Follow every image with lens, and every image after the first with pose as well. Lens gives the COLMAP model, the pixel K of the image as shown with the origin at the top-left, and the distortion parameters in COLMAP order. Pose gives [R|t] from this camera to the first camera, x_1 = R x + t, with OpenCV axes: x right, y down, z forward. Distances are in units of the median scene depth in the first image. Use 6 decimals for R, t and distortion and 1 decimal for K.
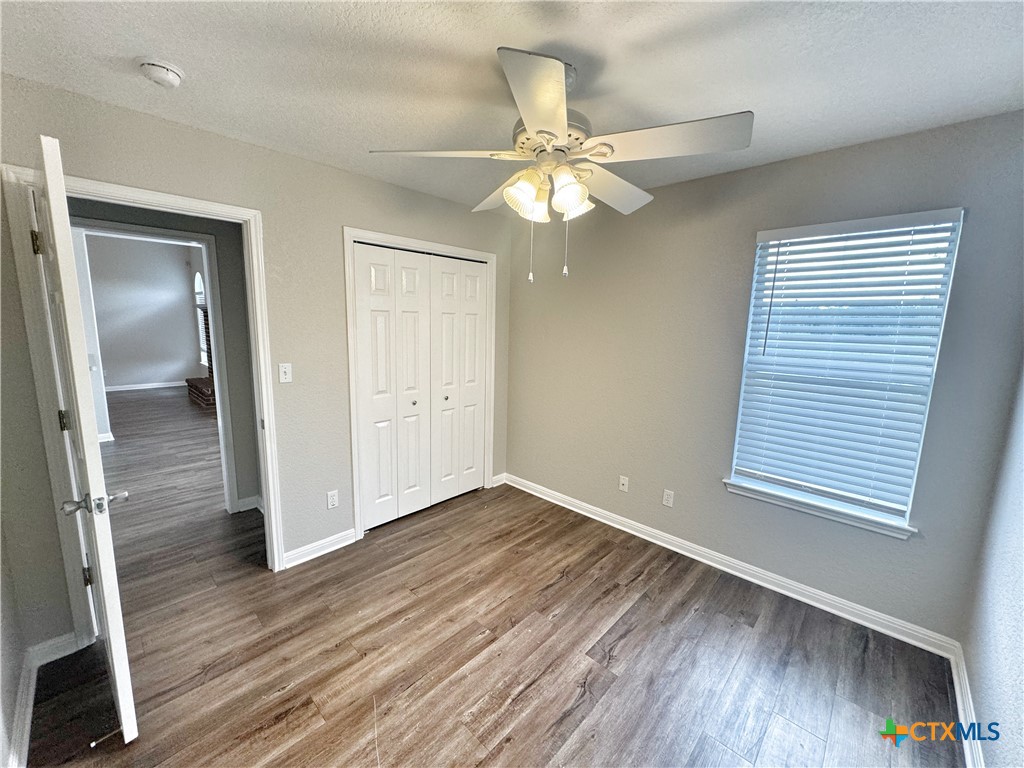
lens RADIAL K [[407.0, 0, 513.8], [0, 407.0, 381.7], [0, 0, 1]] dist [-0.001653, 0.000461]
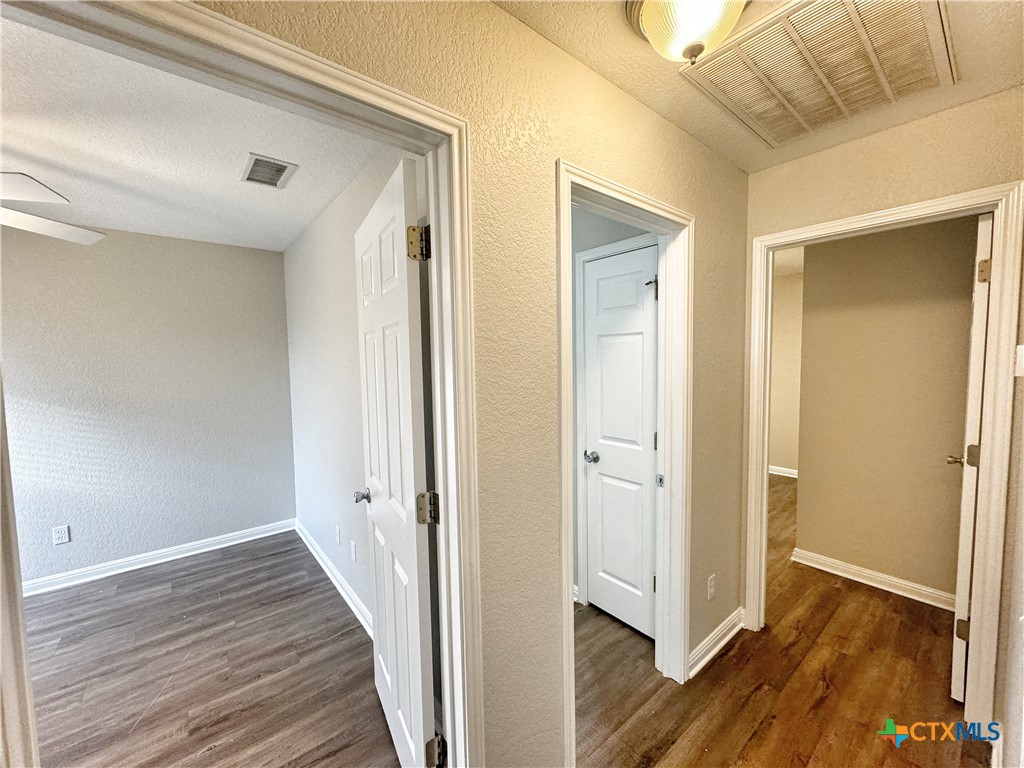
lens RADIAL K [[407.0, 0, 514.6], [0, 407.0, 378.9], [0, 0, 1]] dist [-0.001653, 0.000461]
pose [[-0.992411, -0.015959, 0.121928, -1.139641], [0.010011, 0.977767, 0.209455, -0.221459], [-0.122560, 0.209086, -0.970187, 1.375817]]
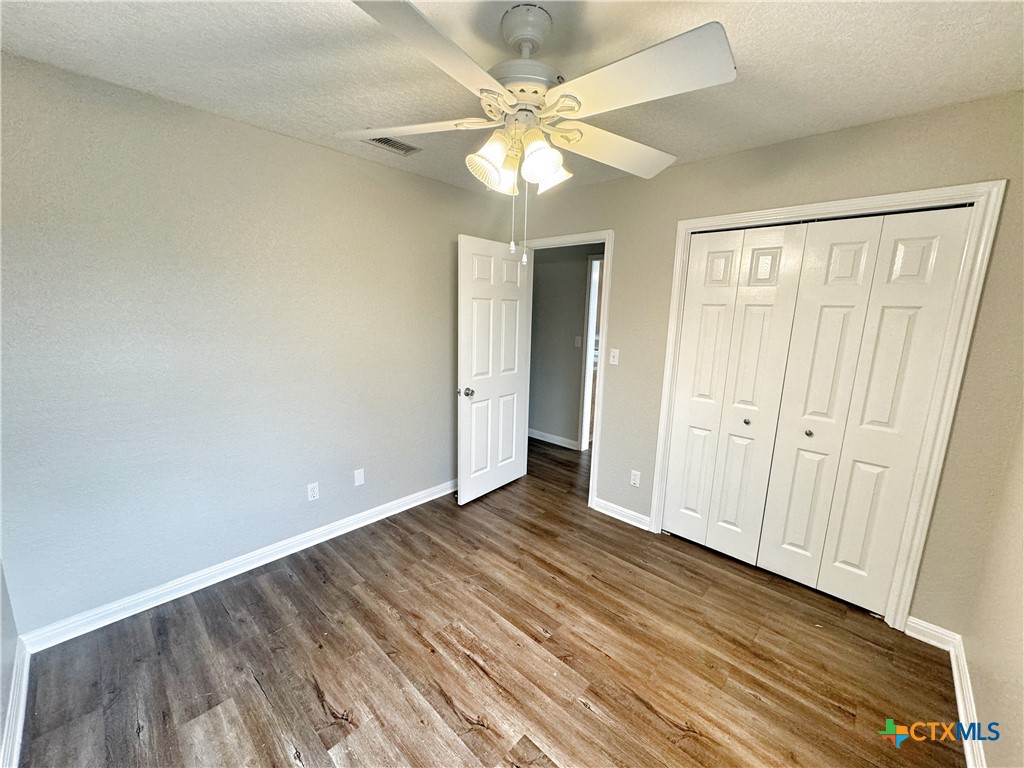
lens RADIAL K [[407.0, 0, 508.5], [0, 407.0, 382.0], [0, 0, 1]] dist [-0.001653, 0.000461]
pose [[-0.005046, 0.153445, -0.988144, 0.791906], [-0.174492, 0.972862, 0.151963, -0.093410], [0.984646, 0.173190, 0.021866, 0.787523]]
